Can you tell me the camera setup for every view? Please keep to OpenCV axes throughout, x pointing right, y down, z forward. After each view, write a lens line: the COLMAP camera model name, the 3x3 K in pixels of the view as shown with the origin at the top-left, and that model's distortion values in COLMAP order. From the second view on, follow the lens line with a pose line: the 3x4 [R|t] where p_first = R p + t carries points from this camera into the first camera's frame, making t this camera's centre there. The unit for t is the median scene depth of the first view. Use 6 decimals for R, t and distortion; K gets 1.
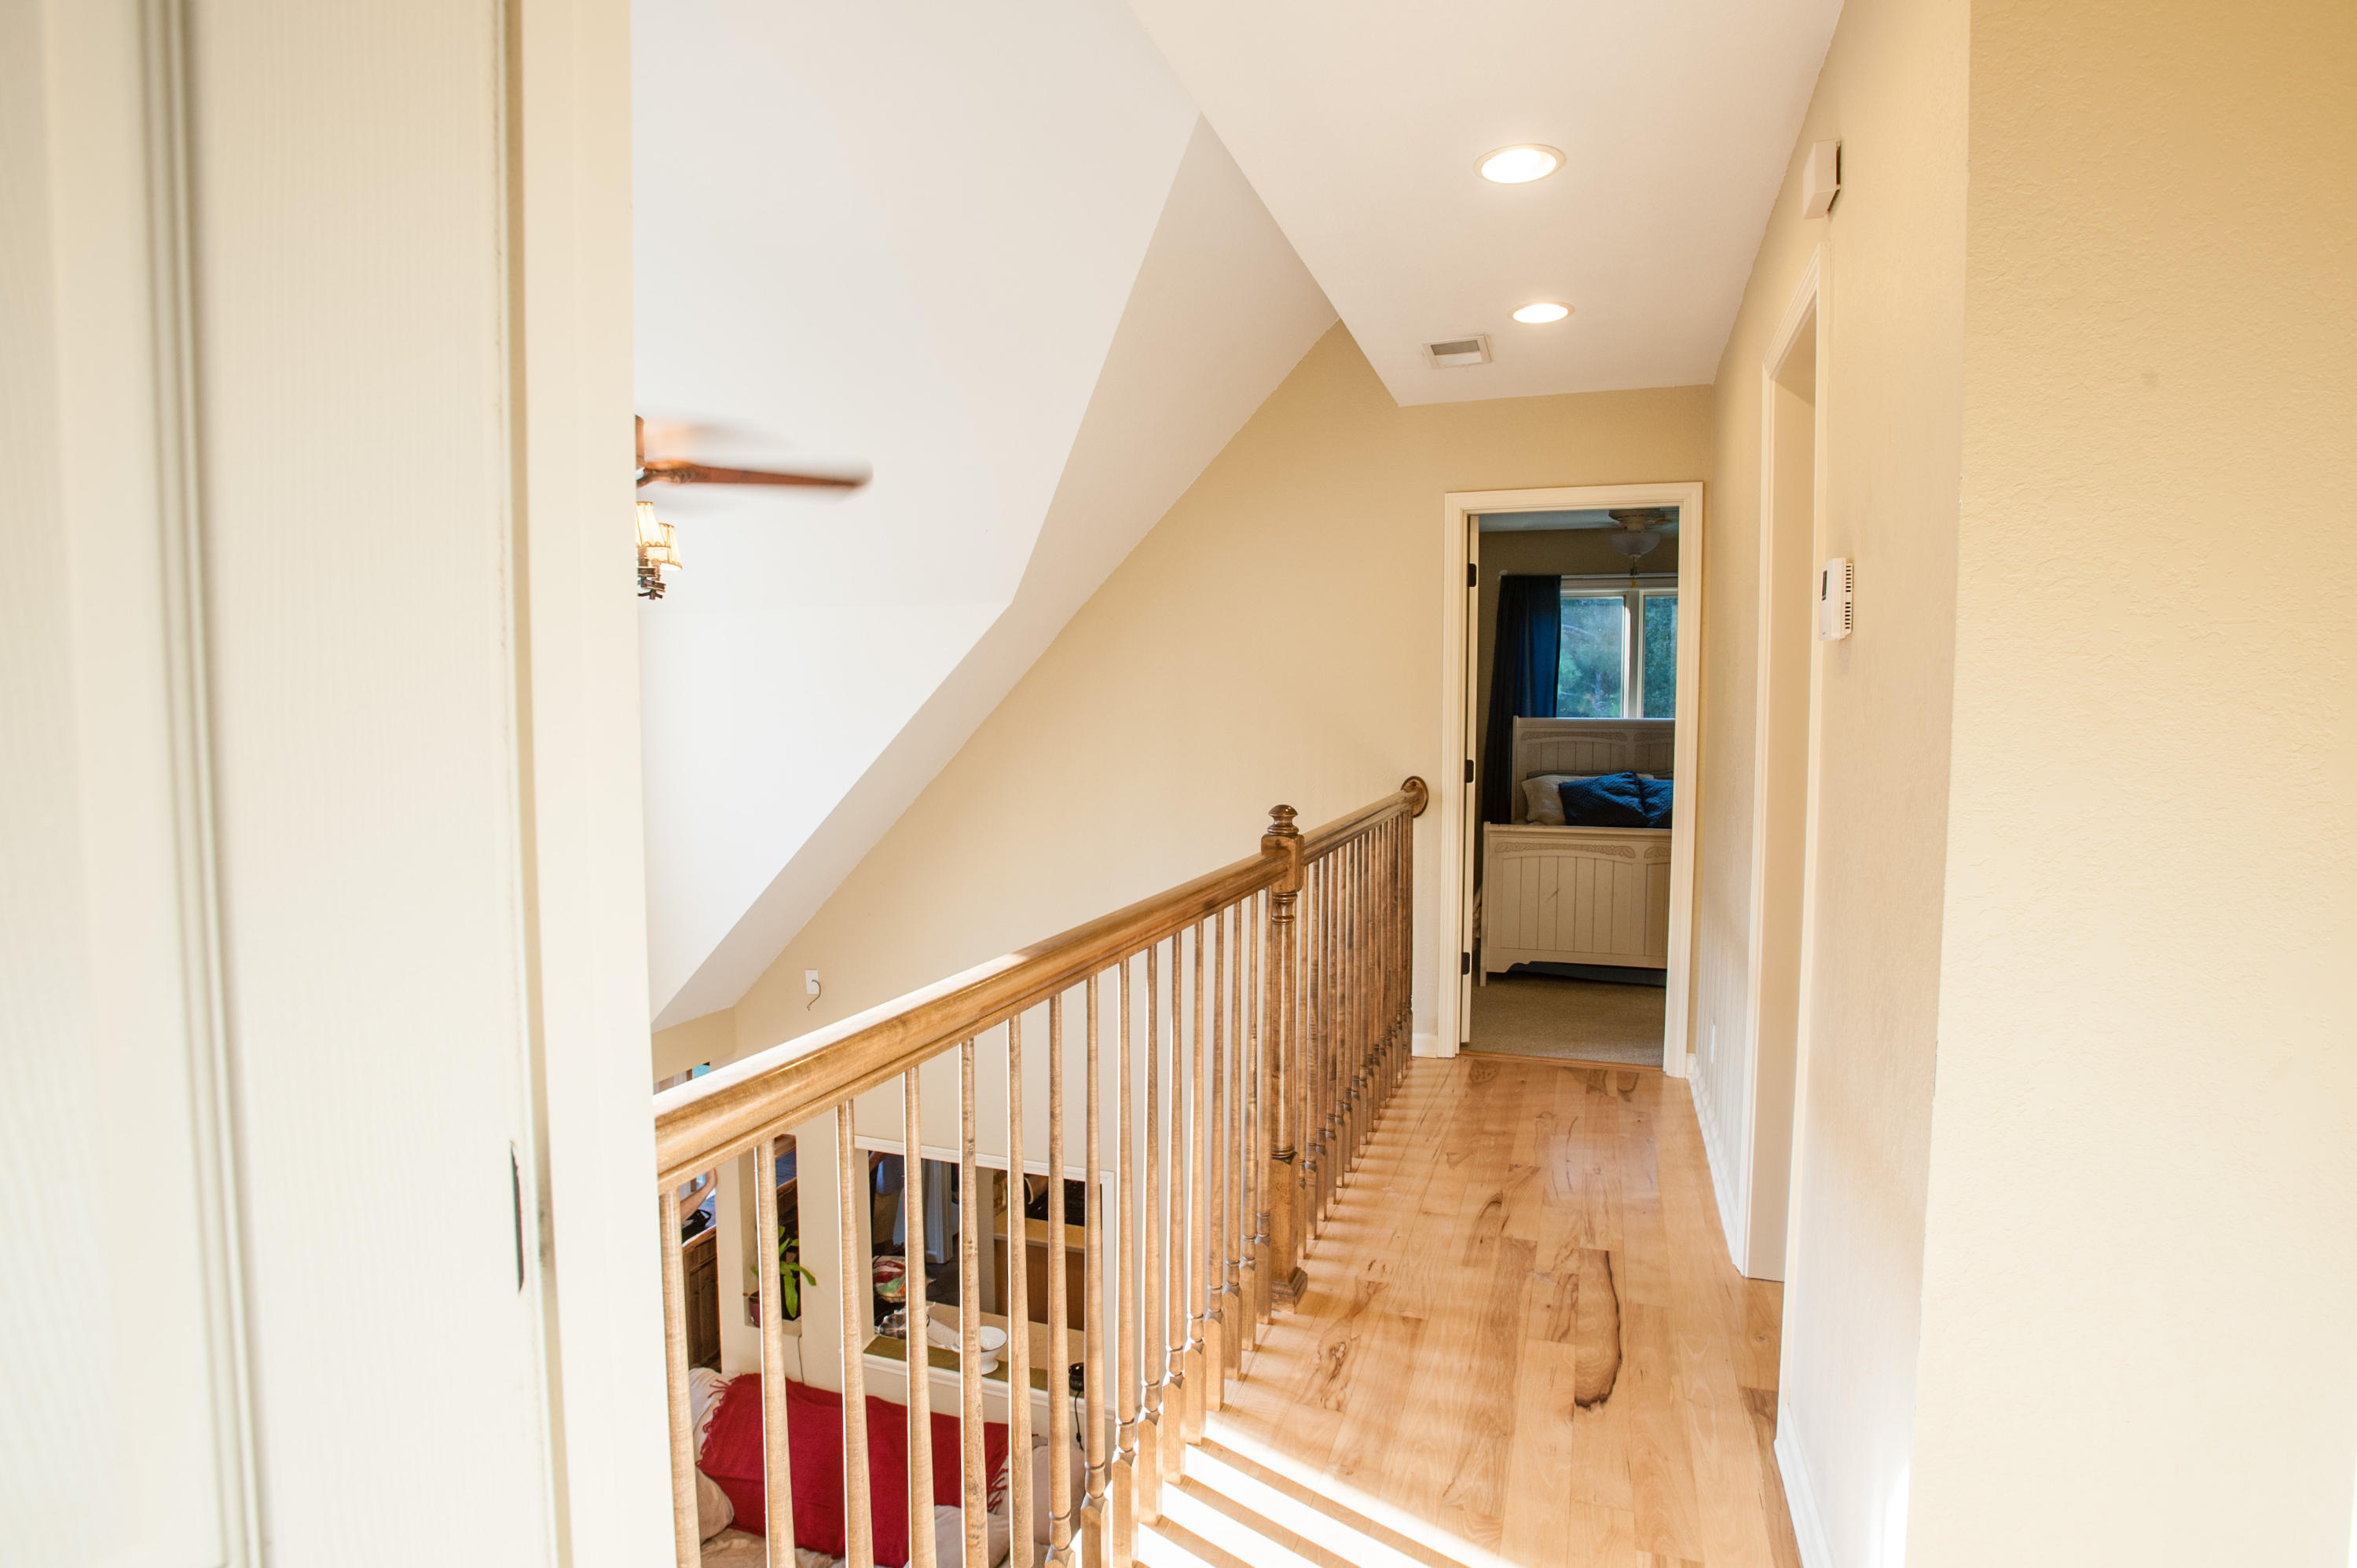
lens RADIAL K [[1151.0, 0, 1186.6], [0, 1151.0, 774.4], [0, 0, 1]] dist [-0.062651, 0.024525]
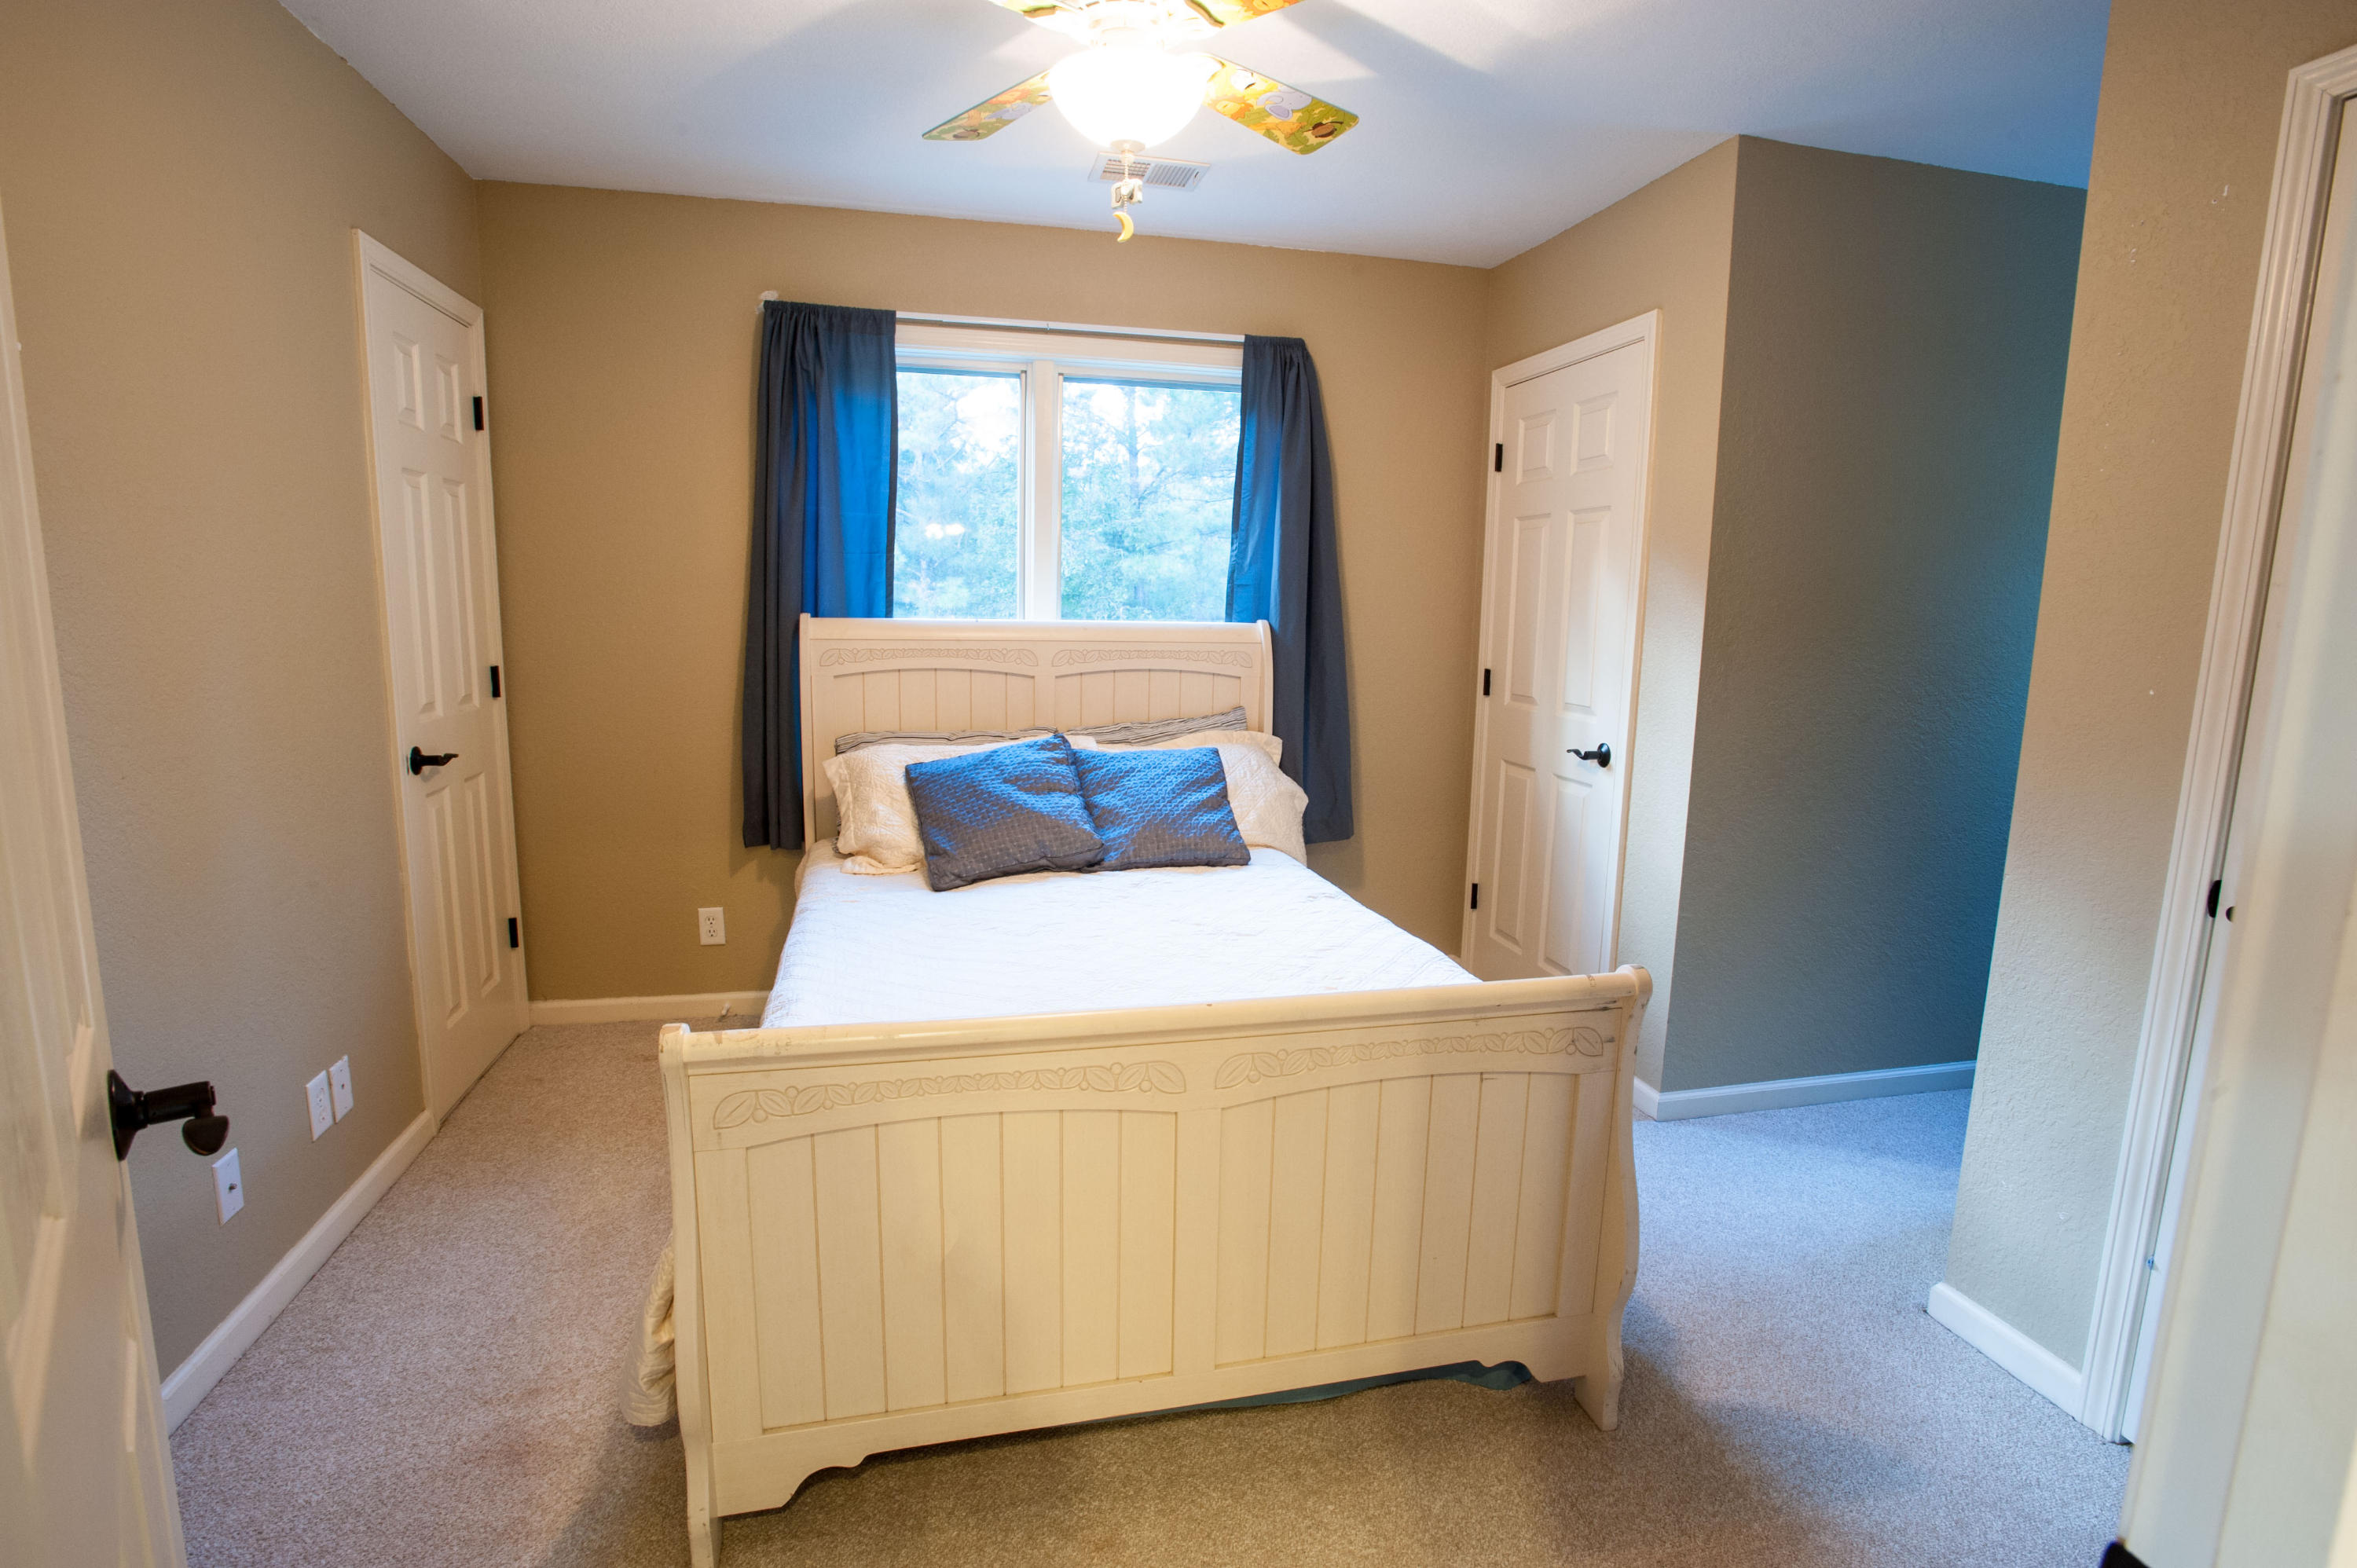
lens RADIAL K [[1151.0, 0, 1183.5], [0, 1151.0, 774.0], [0, 0, 1]] dist [-0.062651, 0.024525]
pose [[0.840195, -0.062478, 0.538673, 0.172184], [0.010456, 0.995023, 0.099099, -0.032365], [-0.542183, -0.077630, 0.836666, 0.556853]]
